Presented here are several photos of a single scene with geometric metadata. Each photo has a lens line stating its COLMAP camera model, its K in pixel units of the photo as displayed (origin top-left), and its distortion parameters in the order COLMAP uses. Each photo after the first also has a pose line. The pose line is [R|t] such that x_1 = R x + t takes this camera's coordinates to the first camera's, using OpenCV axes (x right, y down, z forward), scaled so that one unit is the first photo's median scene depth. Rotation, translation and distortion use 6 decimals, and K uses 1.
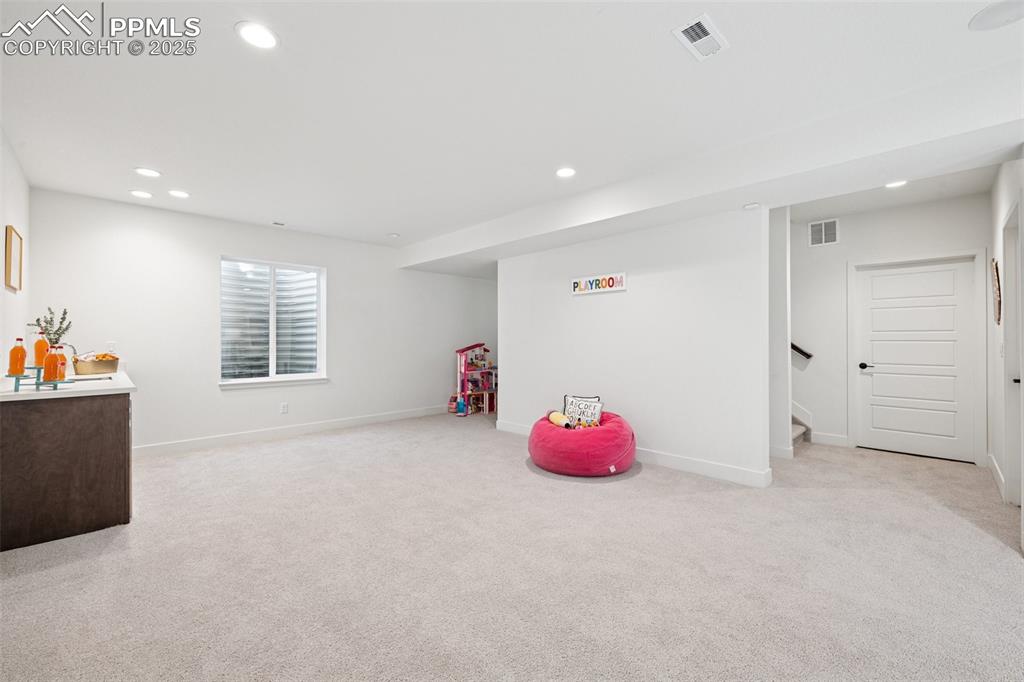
lens RADIAL K [[417.0, 0, 511.6], [0, 417.0, 332.4], [0, 0, 1]] dist [-0.001608, -0.000221]
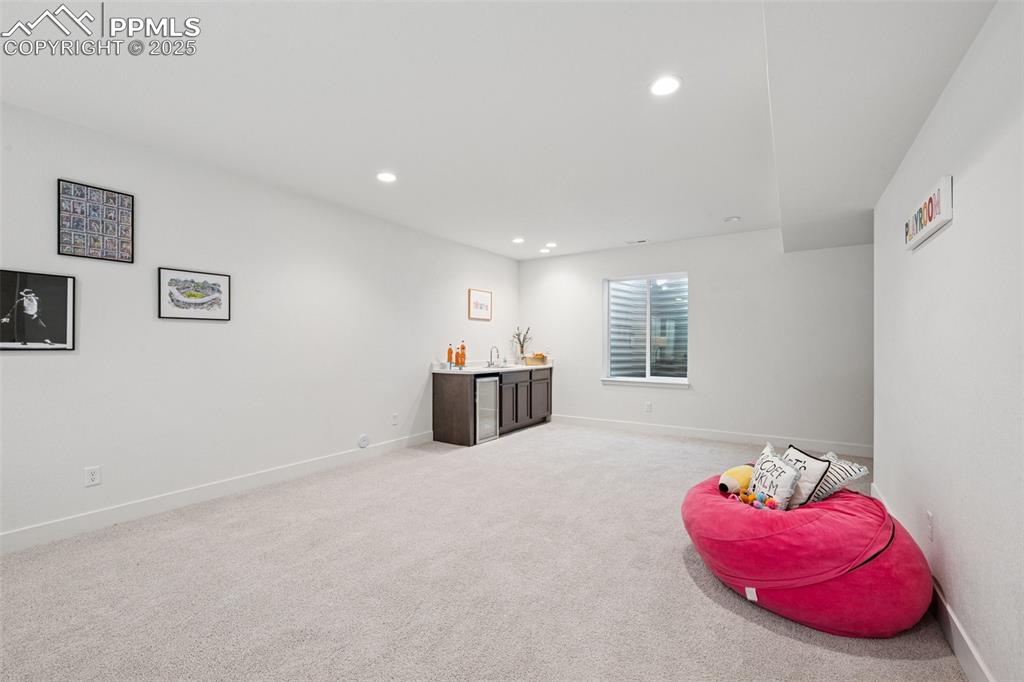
lens RADIAL K [[423.8, 0, 513.5], [0, 423.8, 340.6], [0, 0, 1]] dist [-0.001296, -0.000230]
pose [[0.220987, -0.010133, -0.975224, 0.515082], [0.016792, 0.999837, -0.006583, 0.008562], [0.975132, -0.014922, 0.221121, 0.446239]]
